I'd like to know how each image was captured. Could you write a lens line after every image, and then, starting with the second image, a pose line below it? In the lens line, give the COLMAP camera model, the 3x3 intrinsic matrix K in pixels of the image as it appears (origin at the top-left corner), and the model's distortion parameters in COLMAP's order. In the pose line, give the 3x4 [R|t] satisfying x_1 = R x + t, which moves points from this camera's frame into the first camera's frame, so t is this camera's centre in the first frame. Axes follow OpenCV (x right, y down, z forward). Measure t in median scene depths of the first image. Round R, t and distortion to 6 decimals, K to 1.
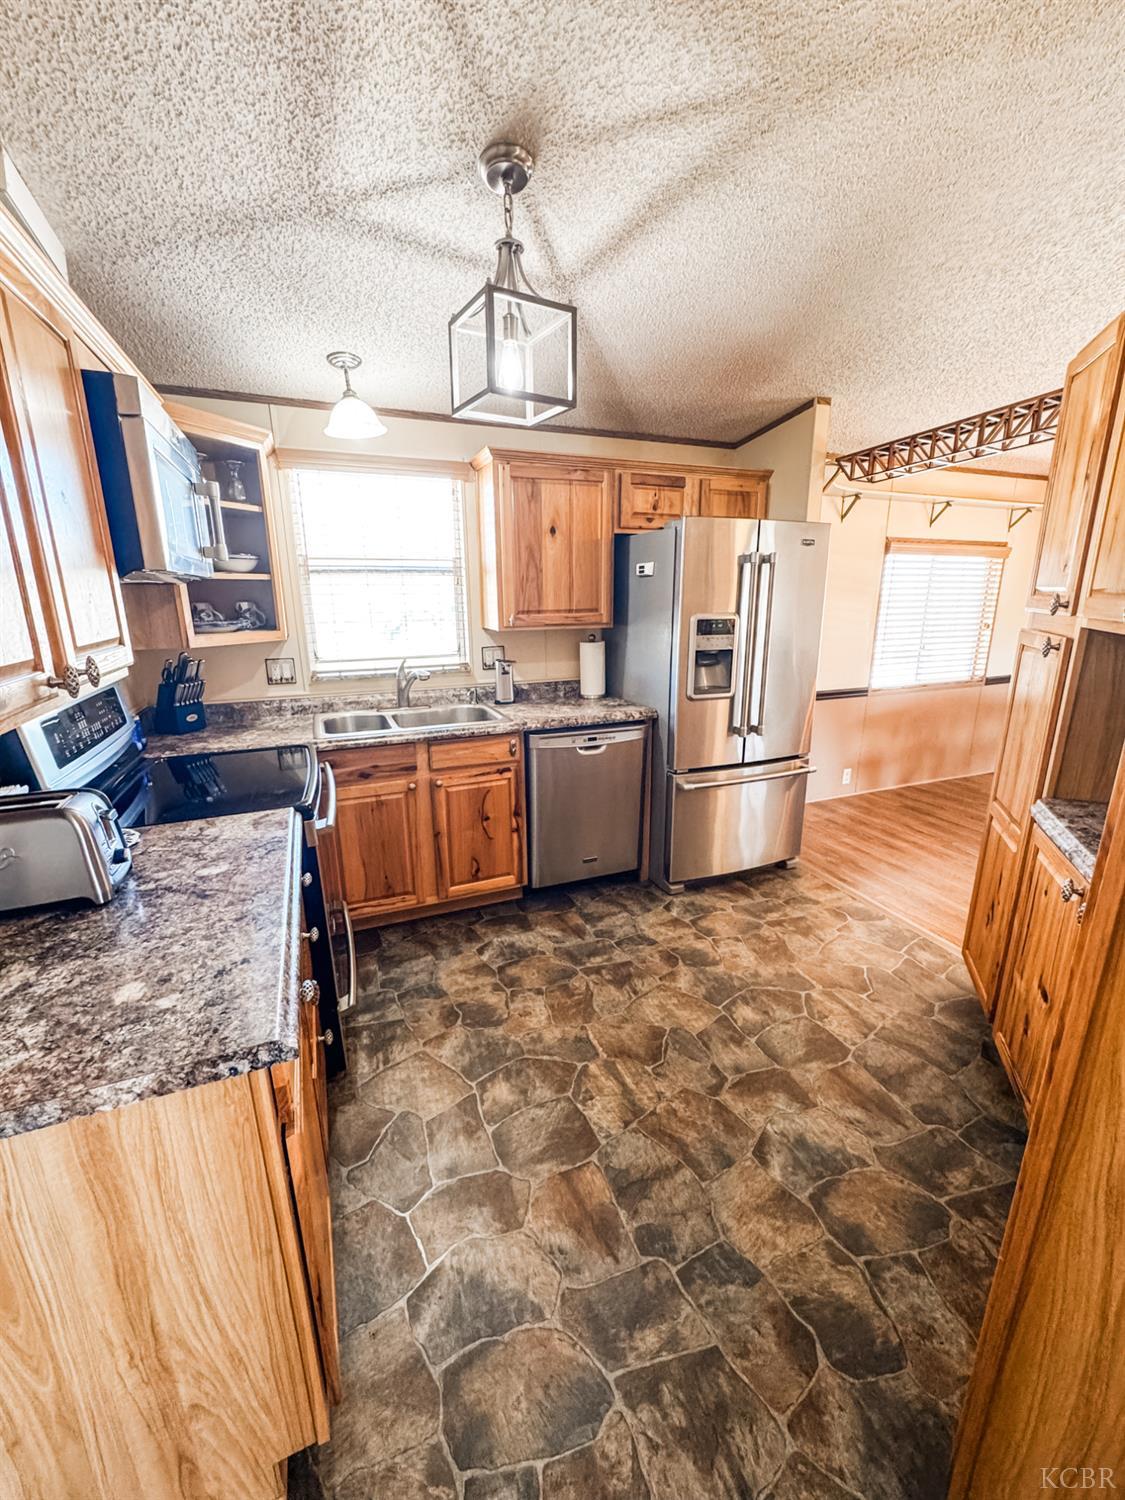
lens RADIAL K [[599.9, 0, 562.5], [0, 599.9, 750.0], [0, 0, 1]] dist [0.001976, -0.002479]
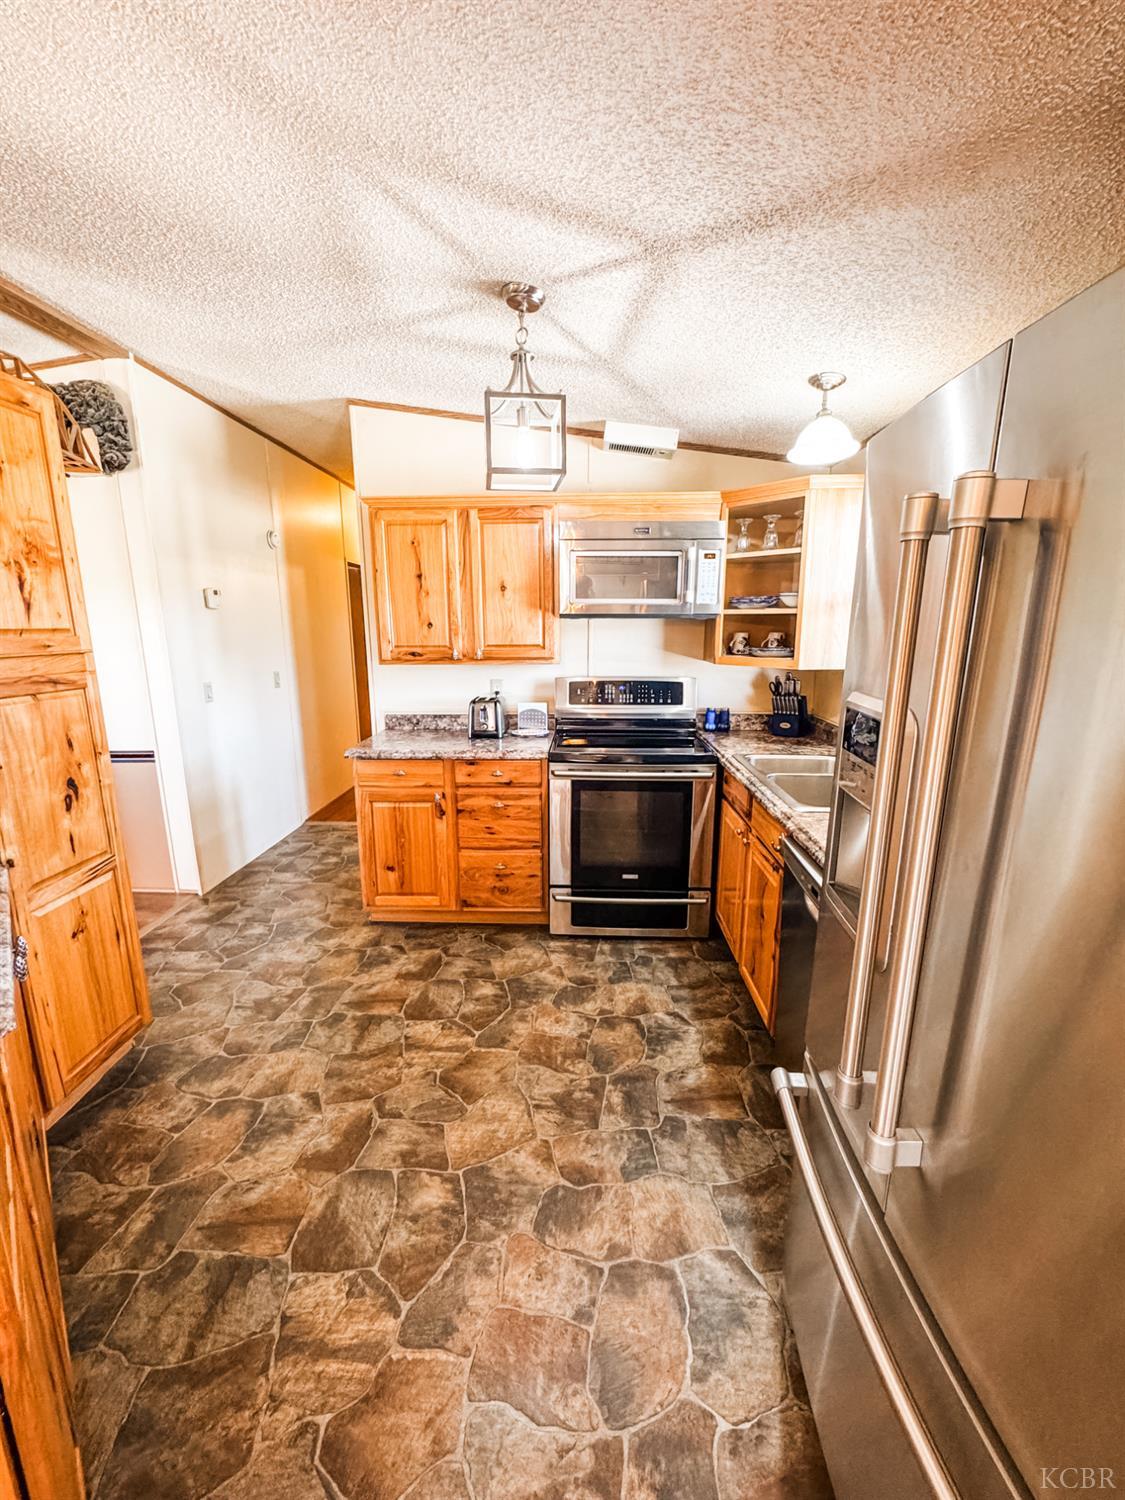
lens RADIAL K [[602.5, 0, 562.5], [0, 602.5, 750.0], [0, 0, 1]] dist [0.000403, 0.000050]
pose [[-0.407381, 0.195399, -0.892110, 0.739880], [-0.229642, 0.923539, 0.307149, -0.308101], [0.883915, 0.329993, -0.331360, 1.124092]]
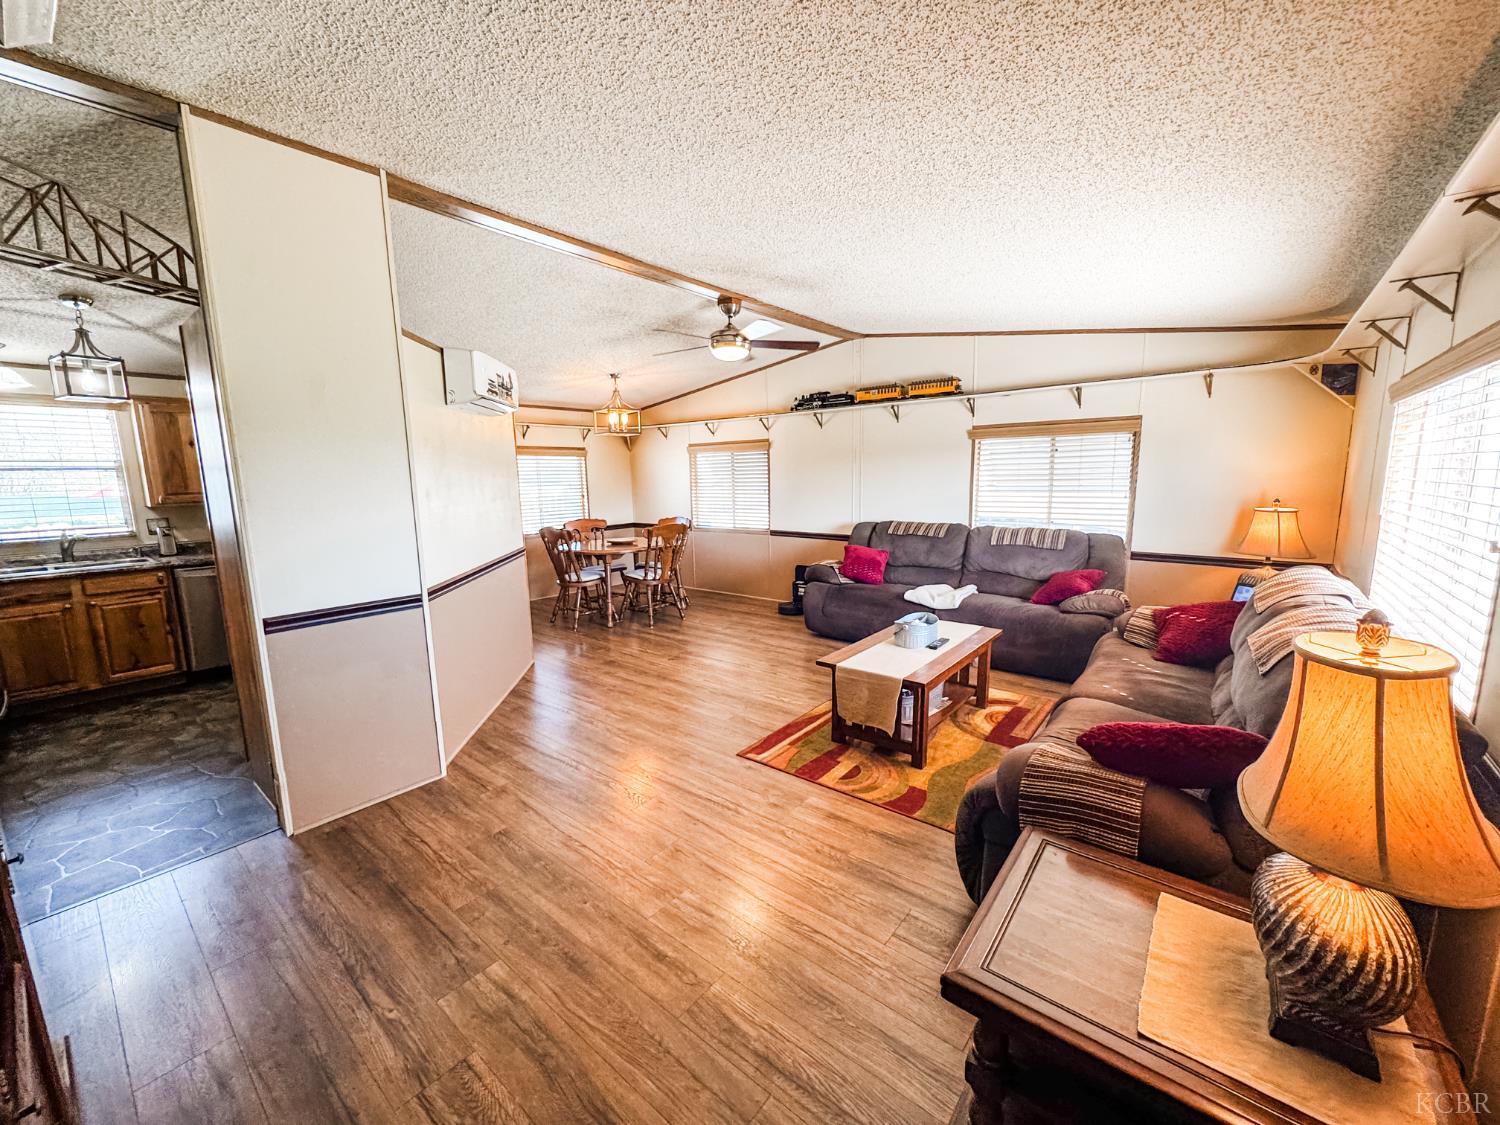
lens RADIAL K [[599.9, 0, 750.0], [0, 599.9, 562.5], [0, 0, 1]] dist [0.001976, -0.002479]
pose [[0.878639, -0.082072, 0.470381, 0.624572], [0.137013, 0.987025, -0.083716, 0.346603], [-0.457407, 0.138004, 0.878484, -1.267024]]
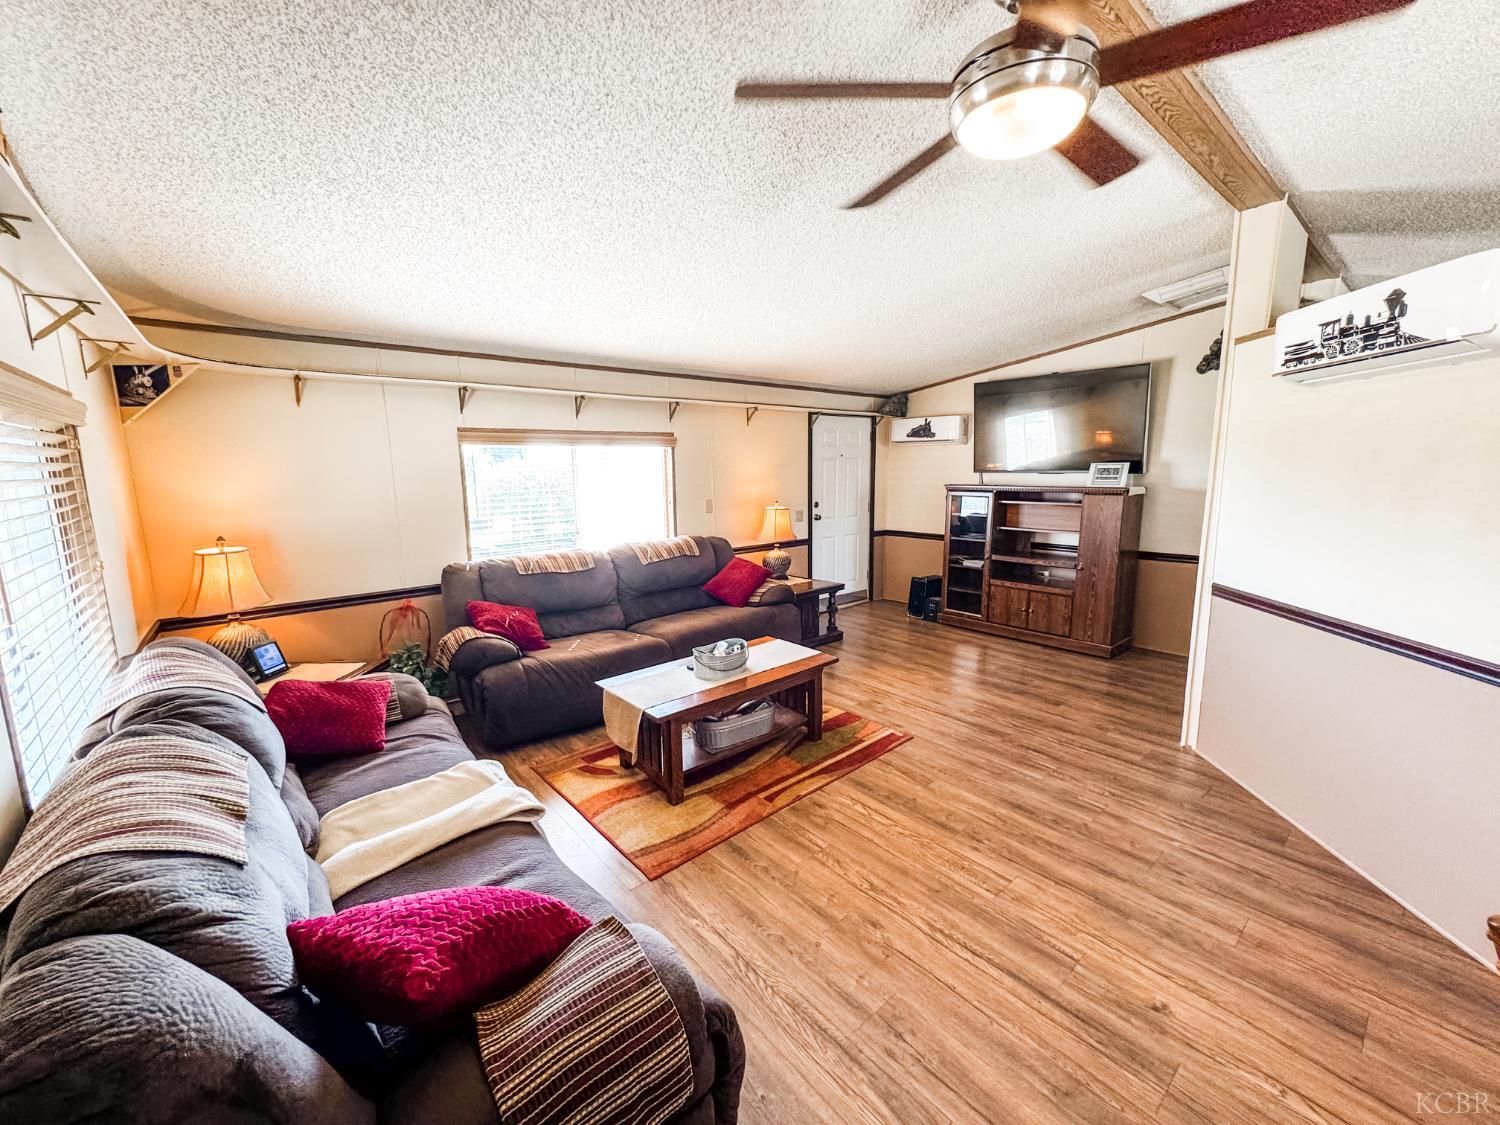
lens RADIAL K [[599.9, 0, 750.0], [0, 599.9, 562.5], [0, 0, 1]] dist [0.001976, -0.002479]
pose [[-0.950189, 0.064092, -0.305014, 1.984092], [-0.066844, 0.913952, 0.400280, -0.296493], [0.304423, 0.400730, -0.864143, 0.943839]]
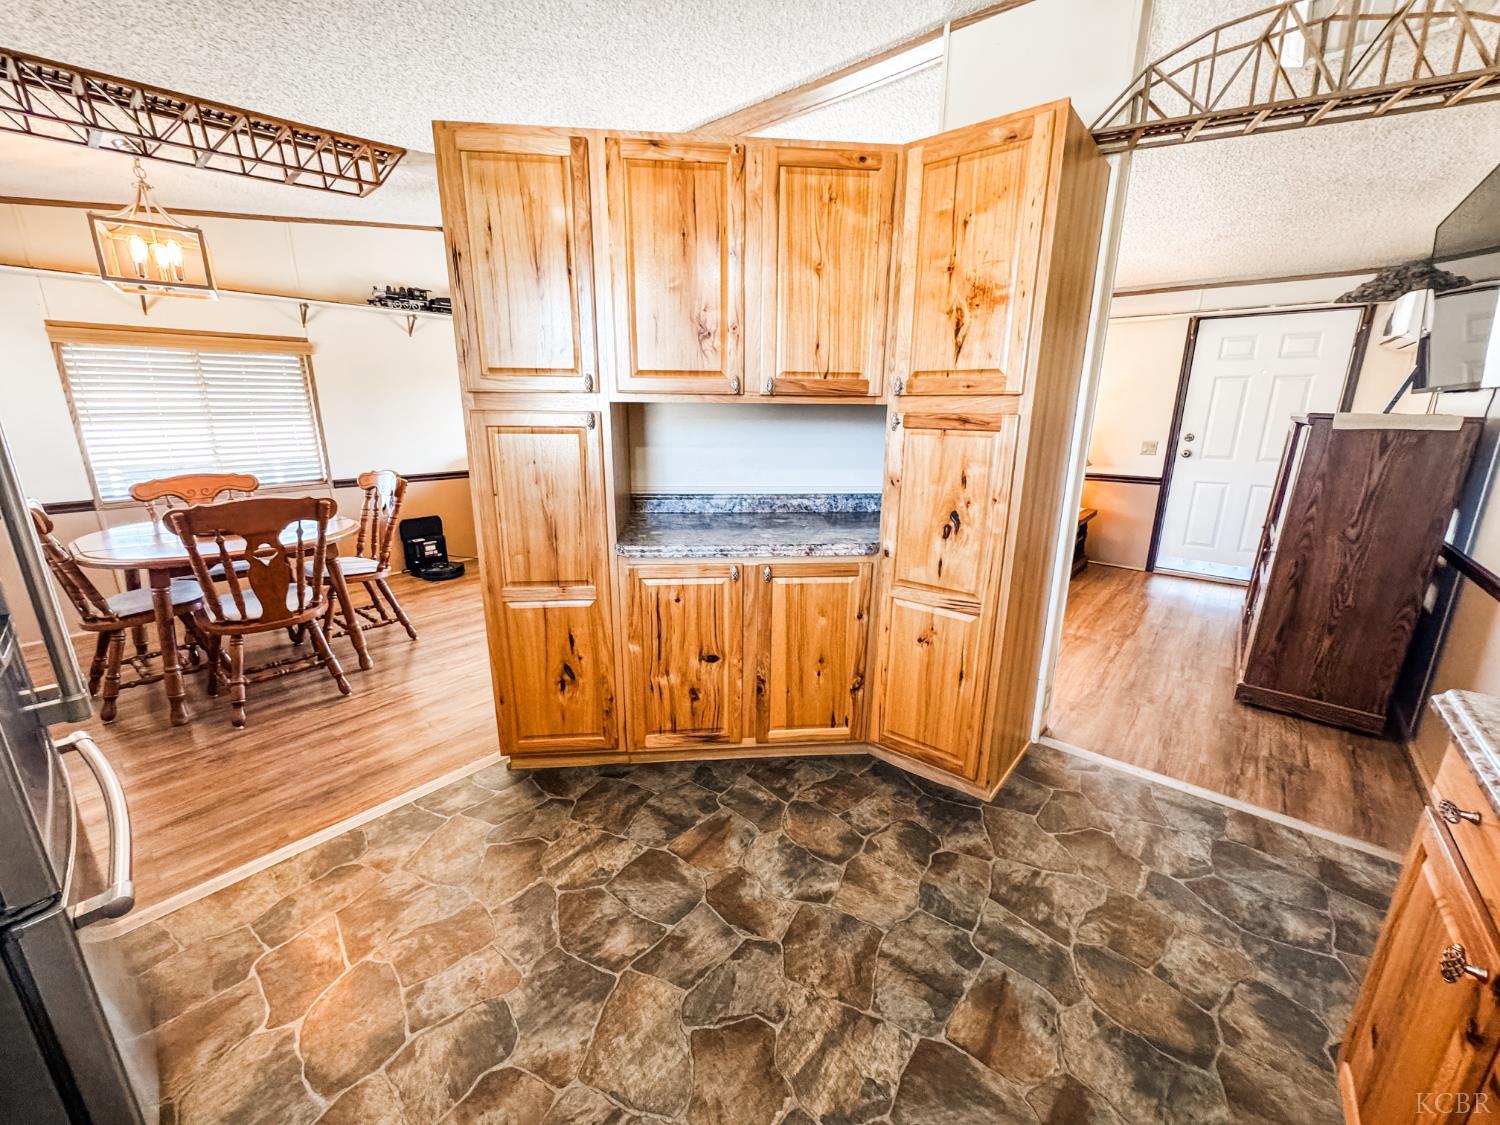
lens RADIAL K [[599.9, 0, 750.0], [0, 599.9, 562.5], [0, 0, 1]] dist [0.001976, -0.002479]
pose [[-0.472800, -0.220520, 0.853130, -0.269927], [0.224984, 0.905879, 0.358839, -0.192406], [-0.851964, 0.361600, -0.378686, 0.907411]]
